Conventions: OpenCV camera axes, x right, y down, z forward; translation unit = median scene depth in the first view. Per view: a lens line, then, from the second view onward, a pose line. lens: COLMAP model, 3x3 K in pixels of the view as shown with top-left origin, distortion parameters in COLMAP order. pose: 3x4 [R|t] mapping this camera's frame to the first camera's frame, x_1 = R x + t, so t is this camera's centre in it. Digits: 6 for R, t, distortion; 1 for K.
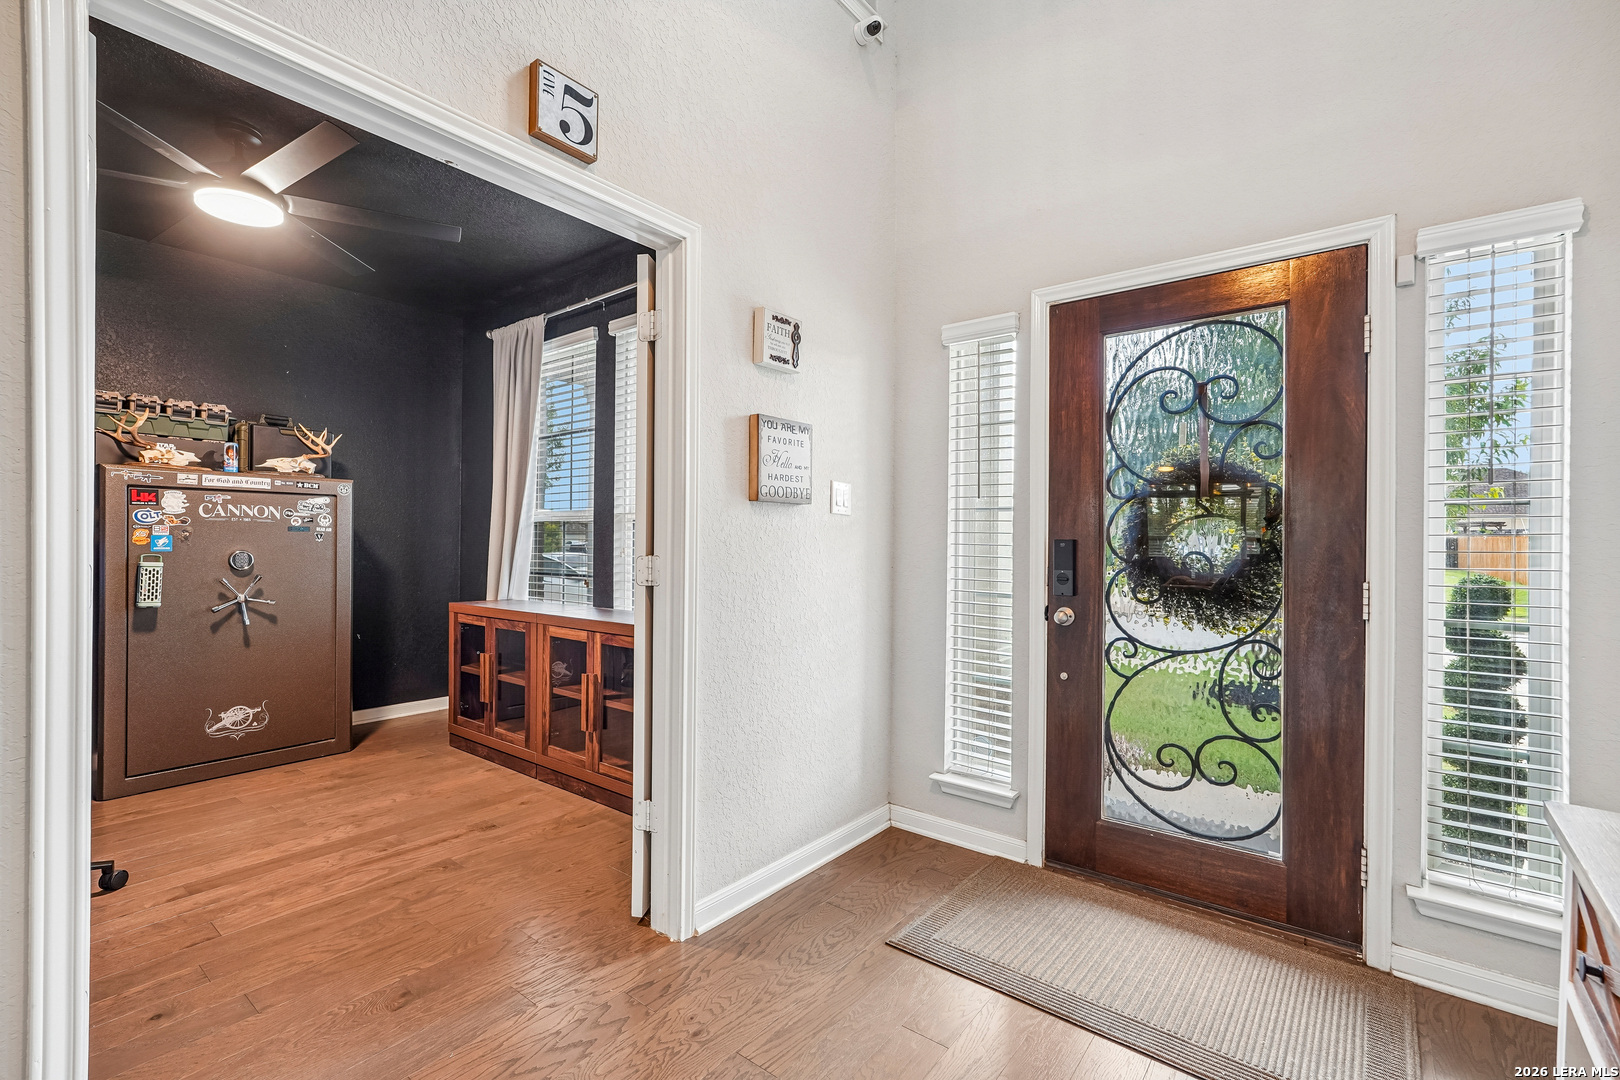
lens RADIAL K [[713.9, 0, 809.5], [0, 713.9, 538.2], [0, 0, 1]] dist [-0.016101, 0.008319]
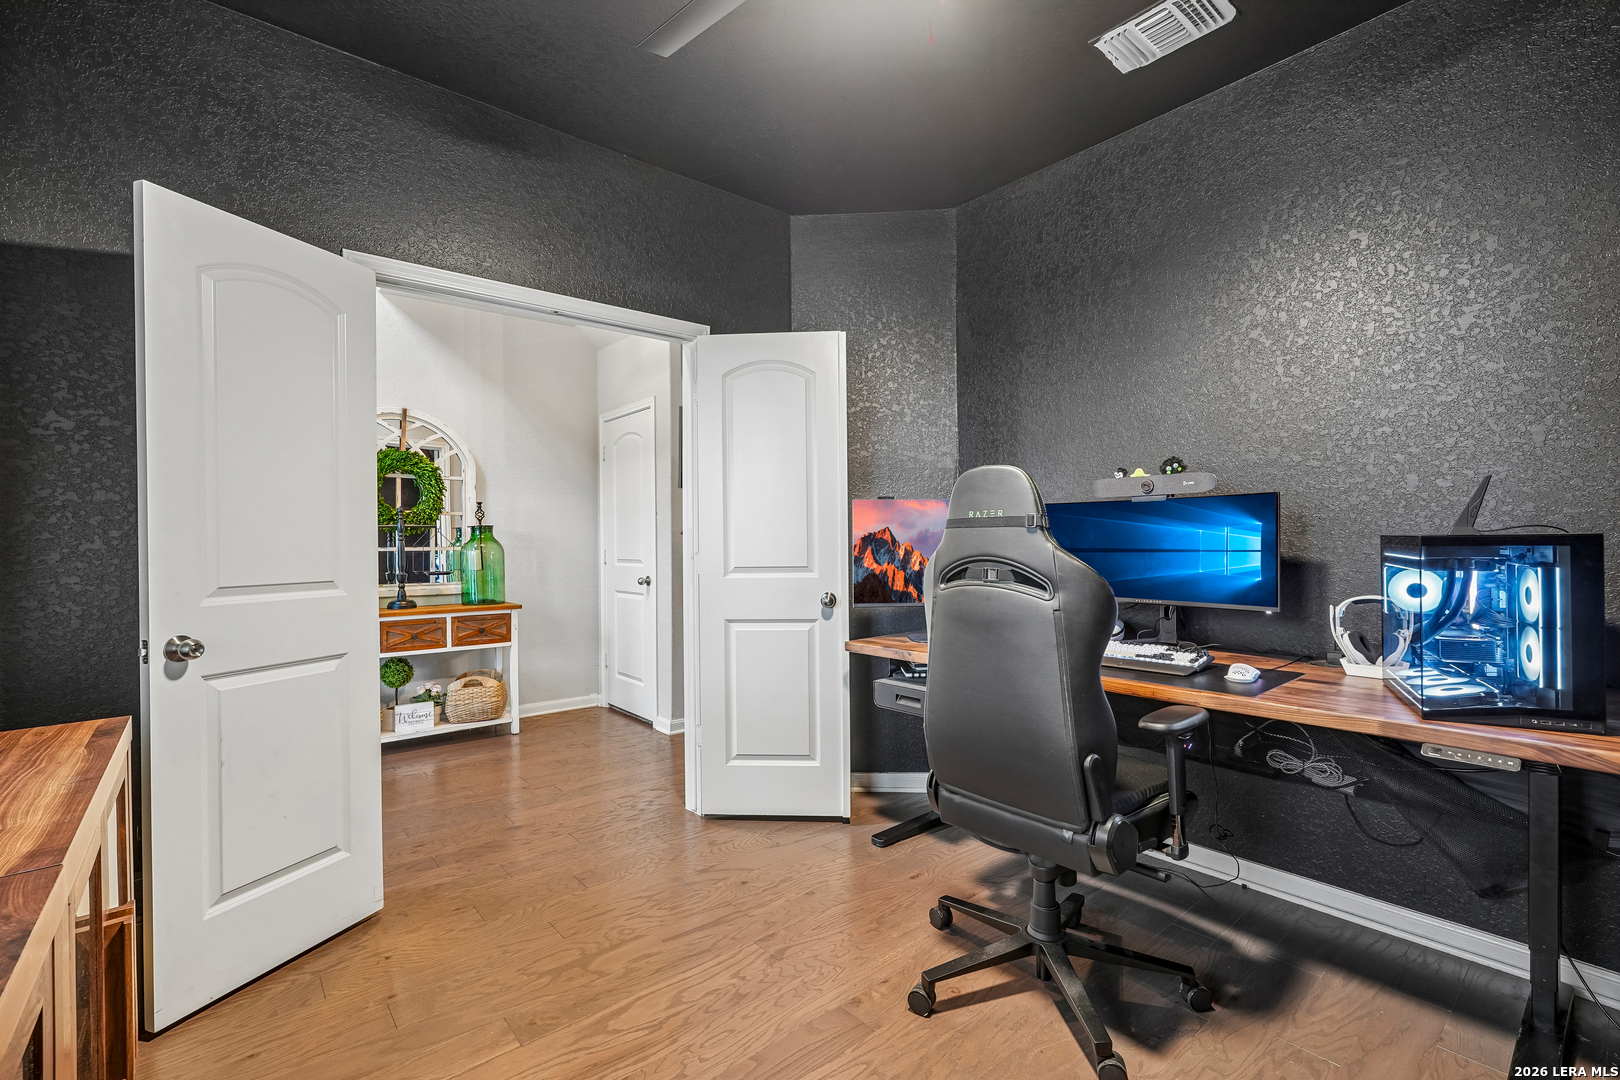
lens RADIAL K [[713.9, 0, 809.9], [0, 713.9, 544.1], [0, 0, 1]] dist [-0.016101, 0.008319]
pose [[-0.979942, 0.007404, 0.199146, -0.956146], [0.008138, 0.999963, 0.002867, 0.002881], [-0.199117, 0.004430, -0.979966, 1.688461]]
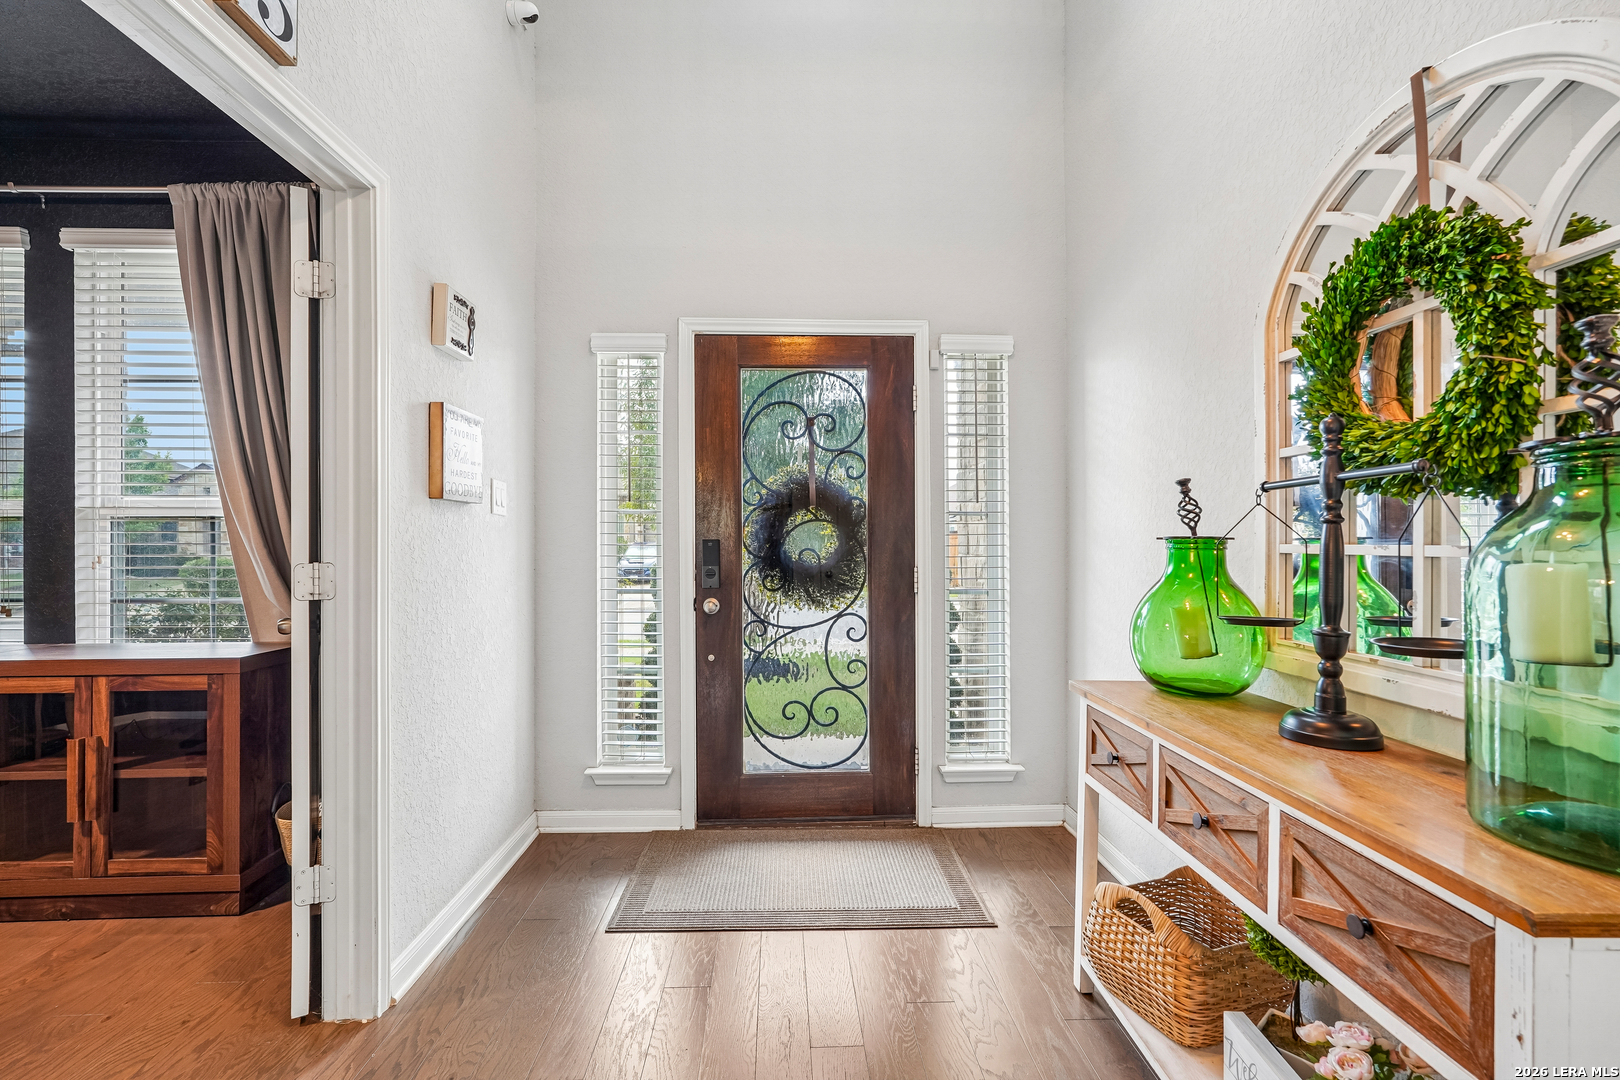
lens RADIAL K [[713.9, 0, 801.1], [0, 713.9, 538.5], [0, 0, 1]] dist [-0.016101, 0.008319]
pose [[0.760455, -0.006017, 0.649363, -0.291467], [0.006889, 0.999976, 0.001198, -0.000379], [-0.649354, 0.003563, 0.760478, 0.025163]]
